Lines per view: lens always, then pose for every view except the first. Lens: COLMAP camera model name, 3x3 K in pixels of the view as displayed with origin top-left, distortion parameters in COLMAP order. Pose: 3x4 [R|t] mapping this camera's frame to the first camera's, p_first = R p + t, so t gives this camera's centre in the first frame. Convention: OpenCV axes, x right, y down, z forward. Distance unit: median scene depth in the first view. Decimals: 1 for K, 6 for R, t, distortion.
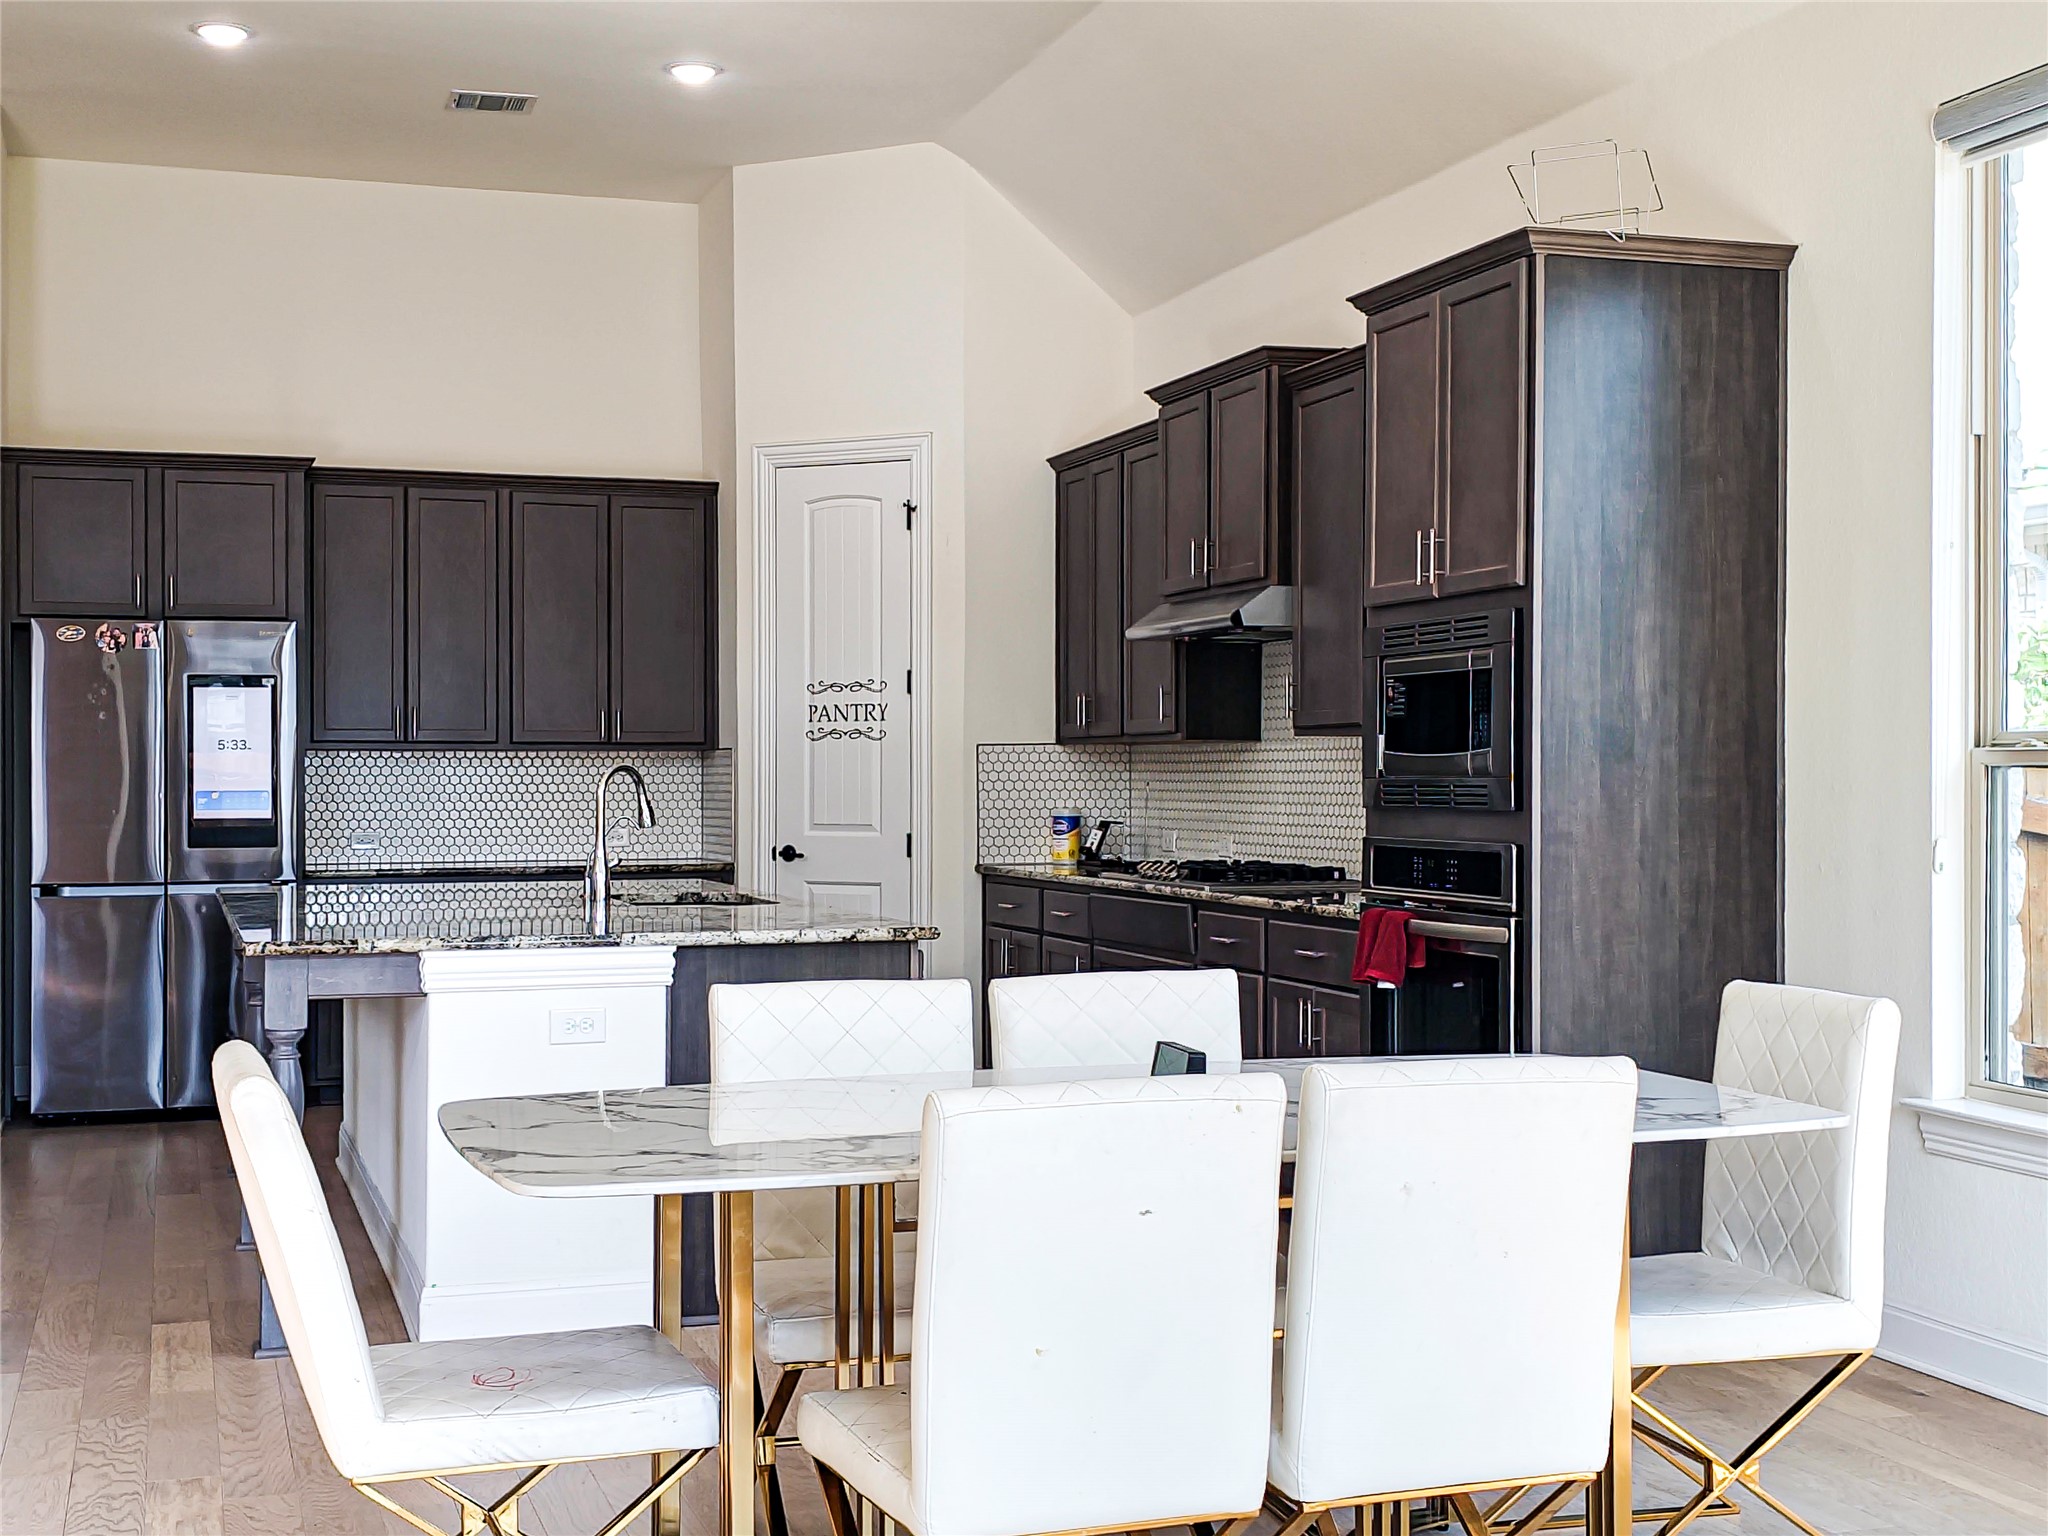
lens RADIAL K [[2559.4, 0, 985.4], [0, 2559.4, 773.8], [0, 0, 1]] dist [-0.007934, 0.000000]
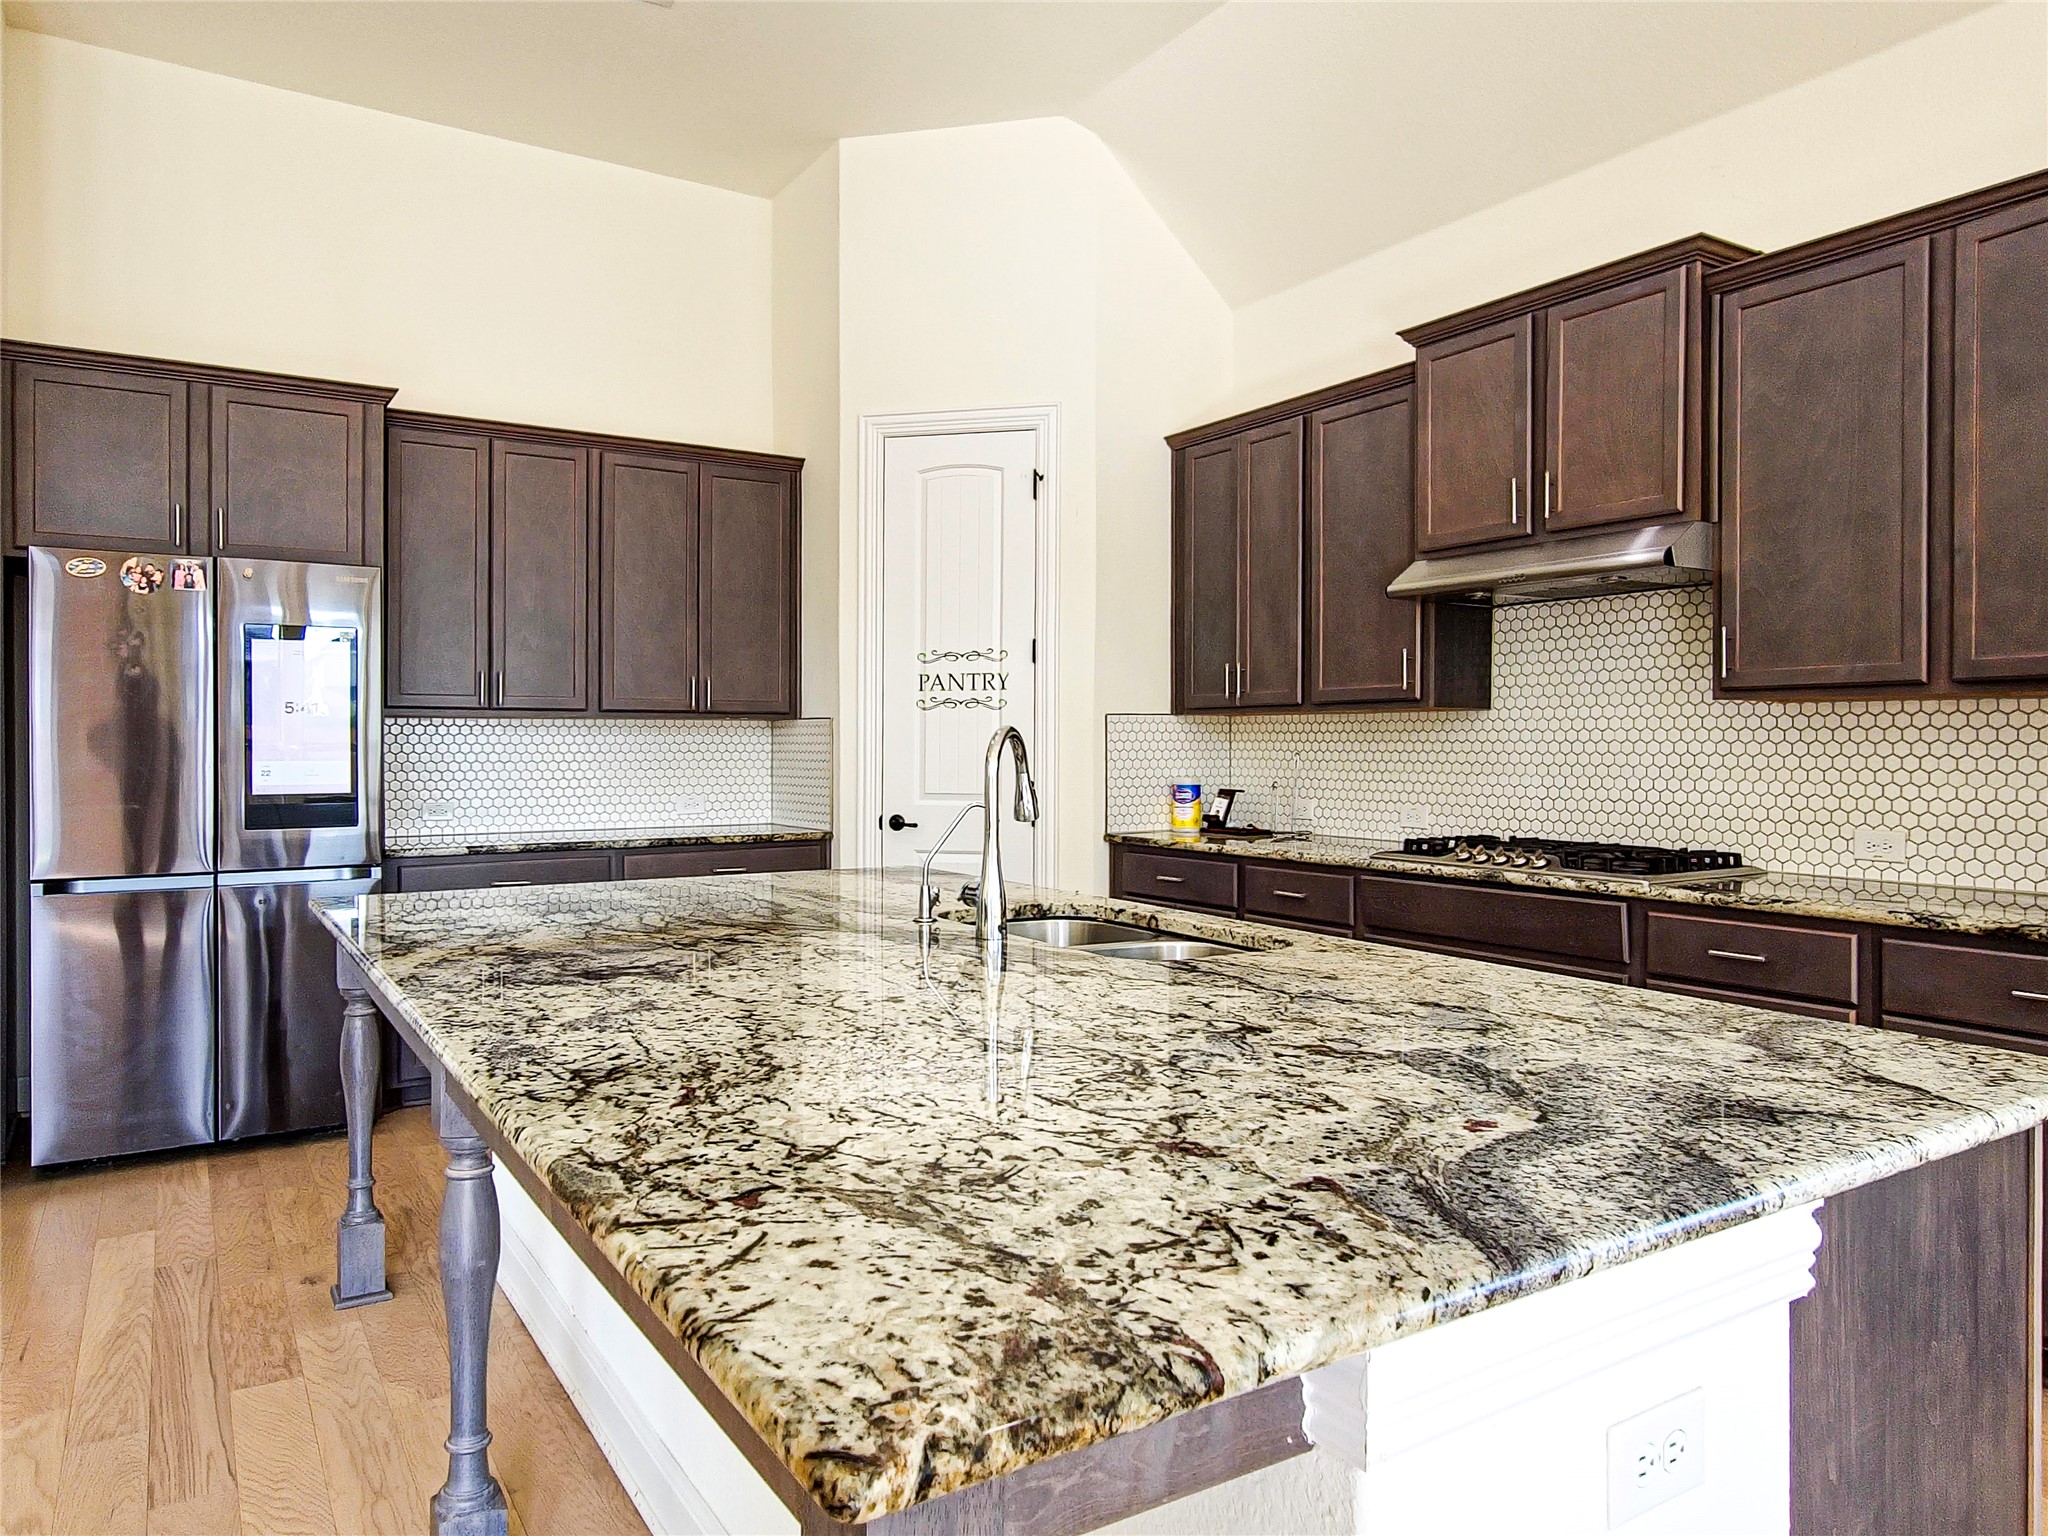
lens RADIAL K [[1335.1, 0, 990.1], [0, 1335.1, 746.1], [0, 0, 1]] dist [-0.027002, 0.015078]
pose [[0.970865, 0.001743, 0.239621, -0.172693], [-0.002126, 0.999997, 0.001342, 0.000502], [-0.239618, -0.001813, 0.970866, 0.502272]]
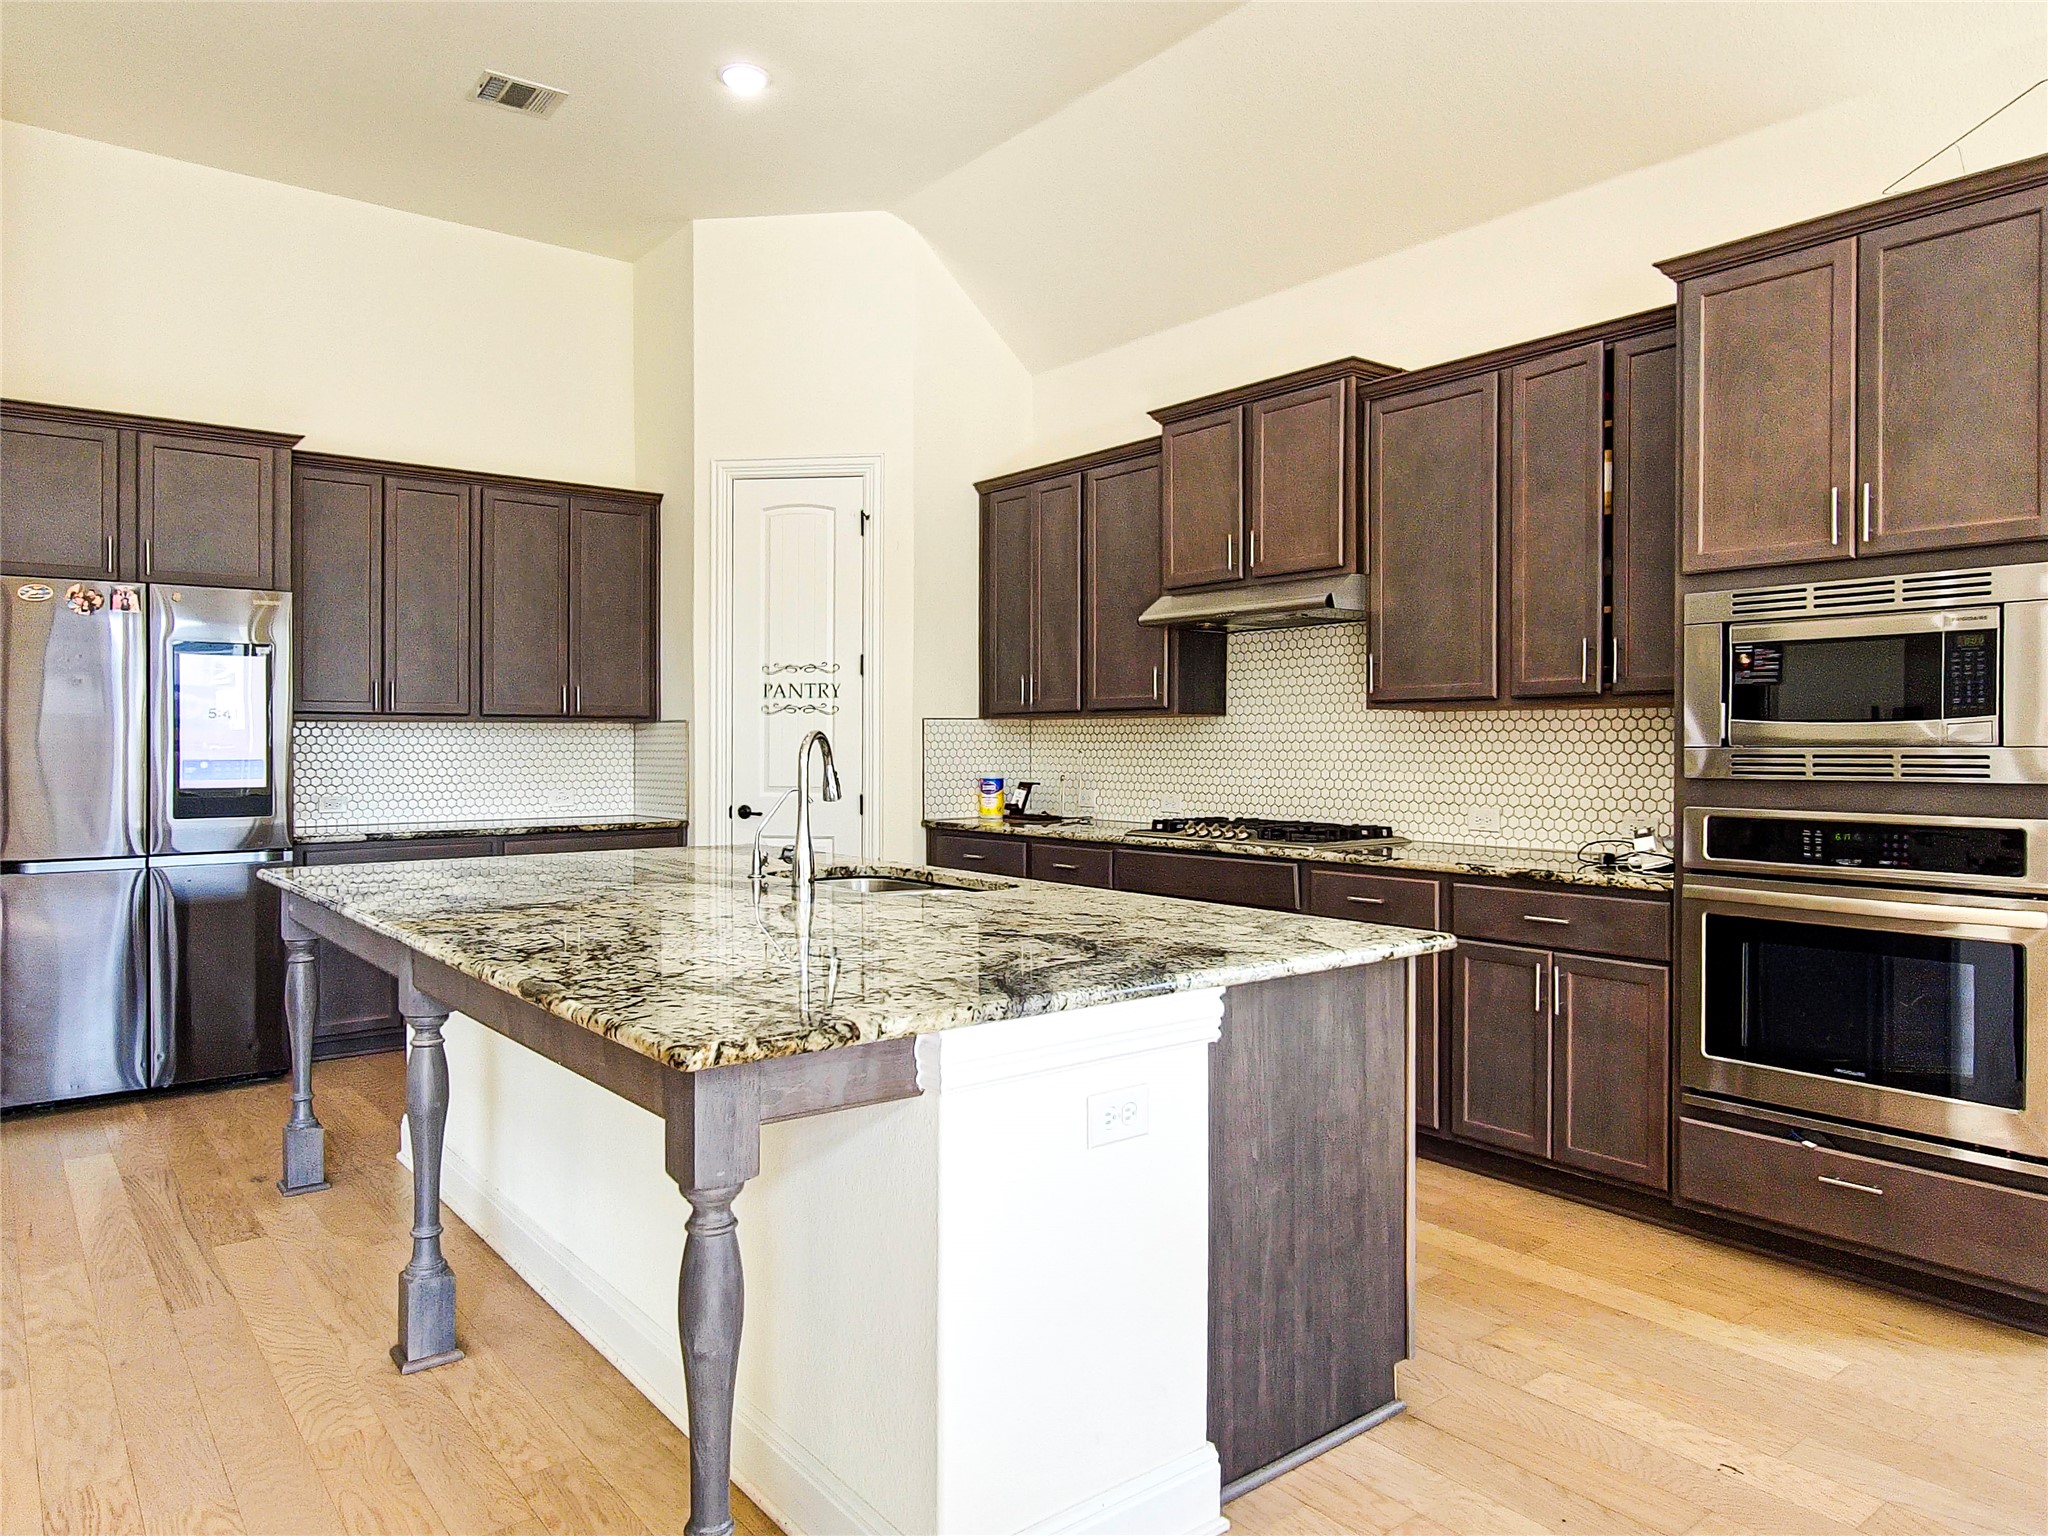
lens RADIAL K [[1335.1, 0, 995.0], [0, 1335.1, 743.4], [0, 0, 1]] dist [-0.027002, 0.015078]
pose [[0.940028, 0.000784, 0.341097, -0.183223], [-0.000638, 1.000000, -0.000540, 0.000421], [-0.341098, 0.000290, 0.940028, 0.404844]]
